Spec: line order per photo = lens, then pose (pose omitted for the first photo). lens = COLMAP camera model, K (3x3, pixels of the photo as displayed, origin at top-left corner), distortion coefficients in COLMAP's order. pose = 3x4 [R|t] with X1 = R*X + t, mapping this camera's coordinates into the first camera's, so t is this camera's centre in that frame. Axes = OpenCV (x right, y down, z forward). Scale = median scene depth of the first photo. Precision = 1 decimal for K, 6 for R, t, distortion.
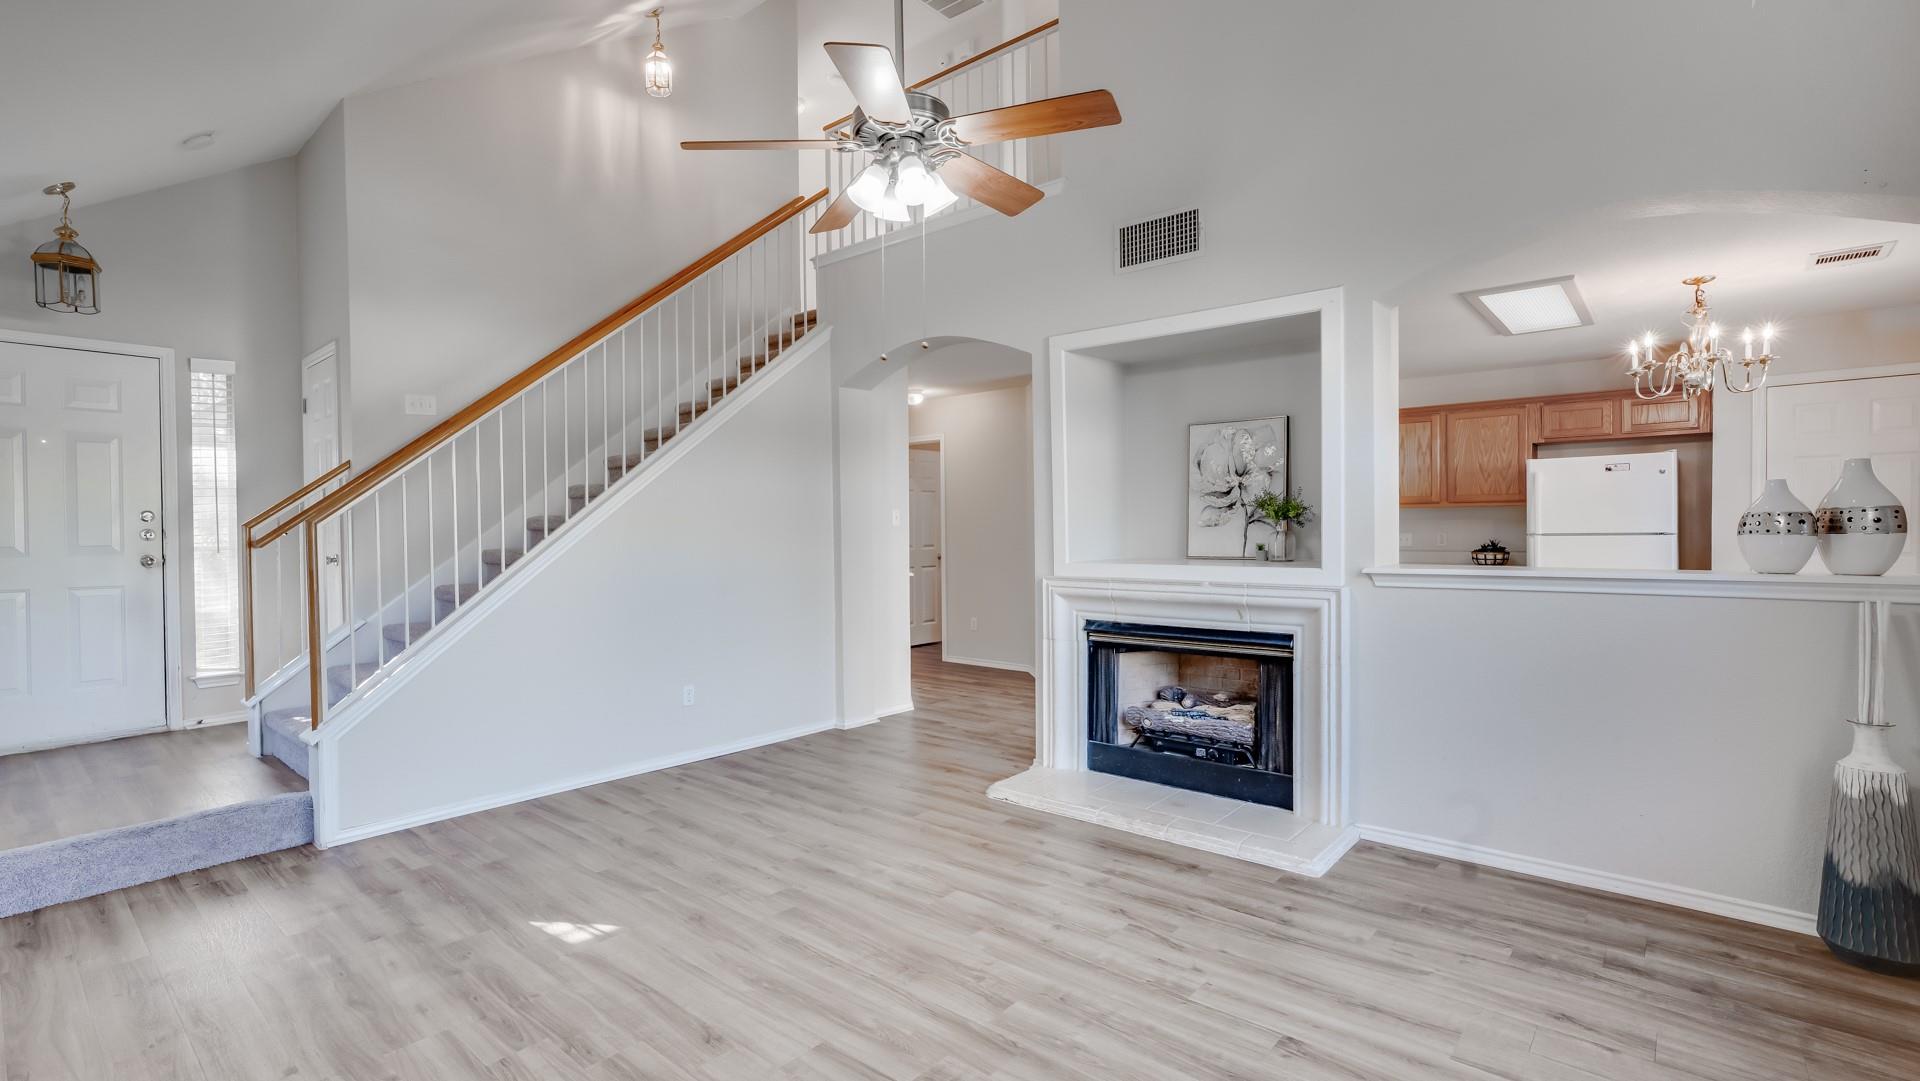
lens RADIAL K [[831.8, 0, 952.2], [0, 831.8, 540.4], [0, 0, 1]] dist [-0.000086, -0.000094]
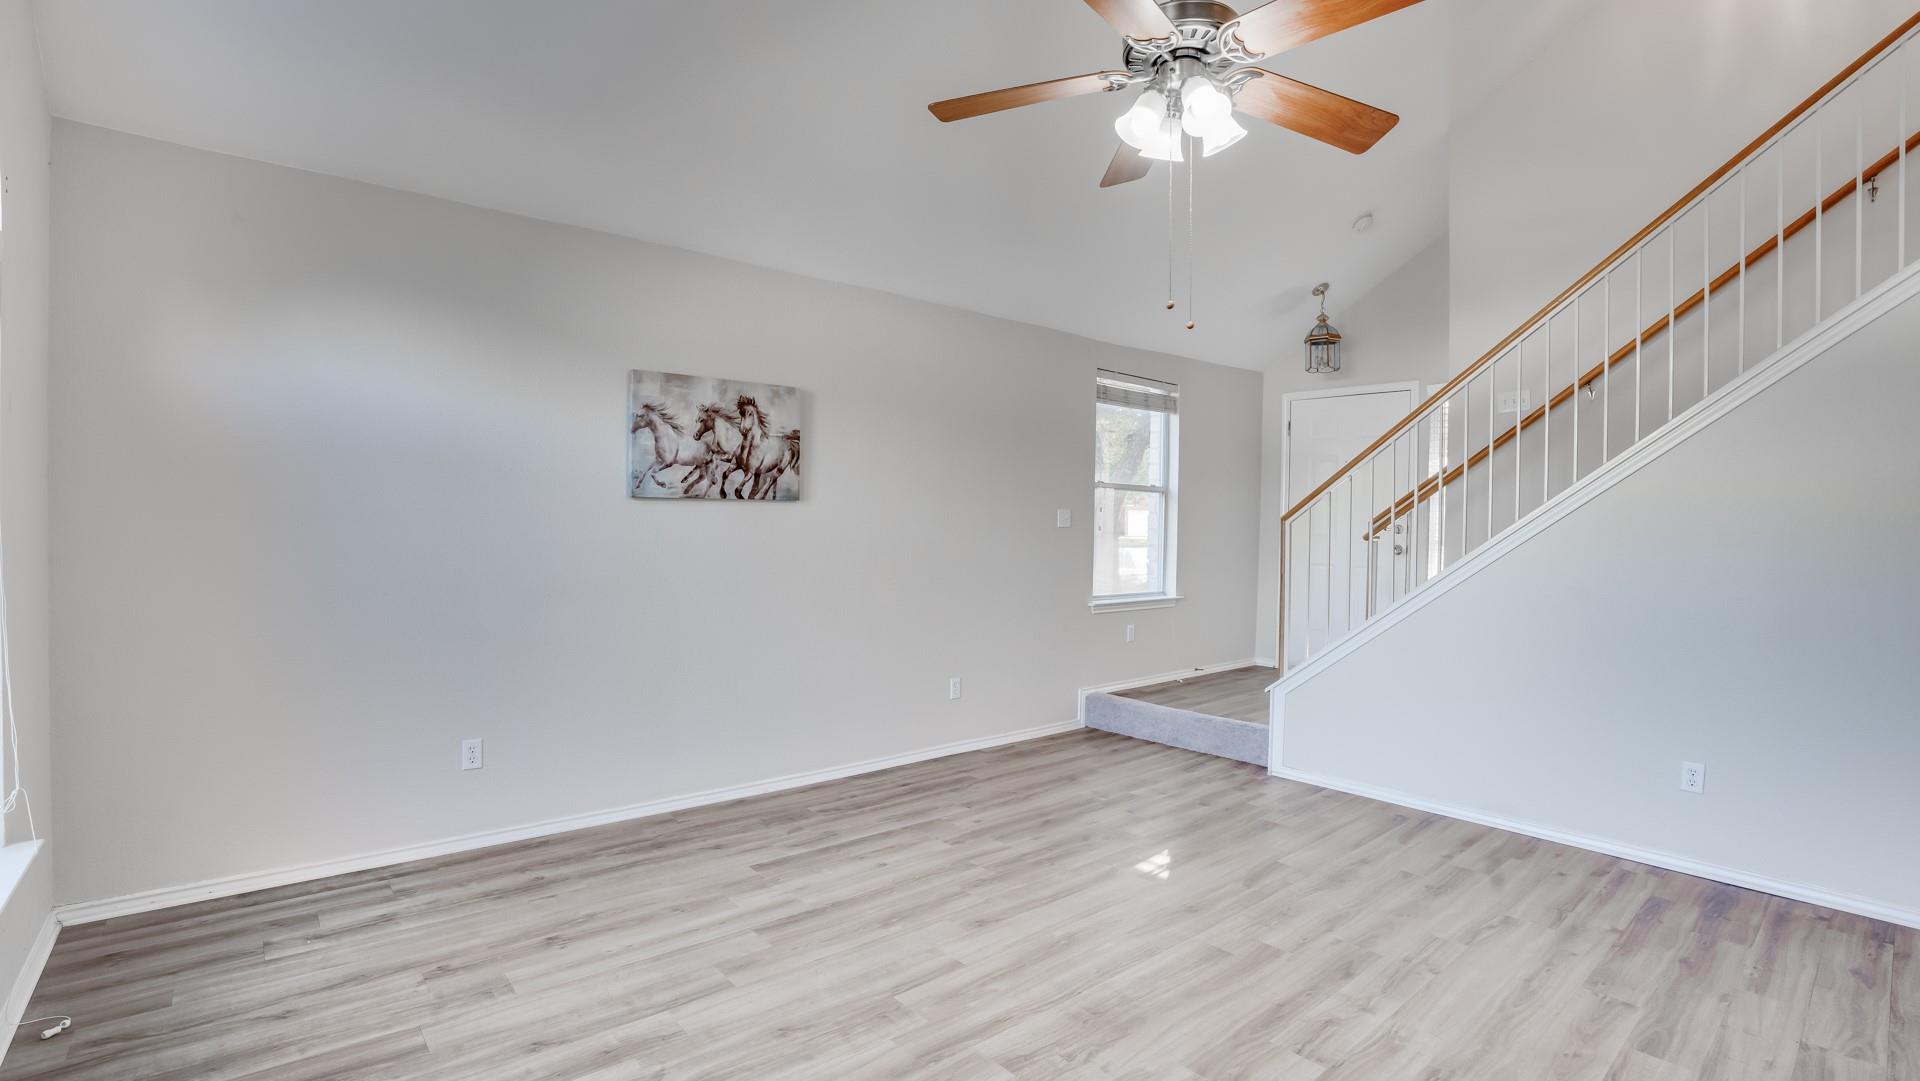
lens RADIAL K [[887.4, 0, 963.0], [0, 887.4, 534.5], [0, 0, 1]] dist [-0.038569, 0.004154]
pose [[-0.110760, 0.021896, -0.993606, 0.607758], [-0.030034, 0.999227, 0.025368, -0.017161], [0.993393, 0.032652, -0.110017, 0.641520]]
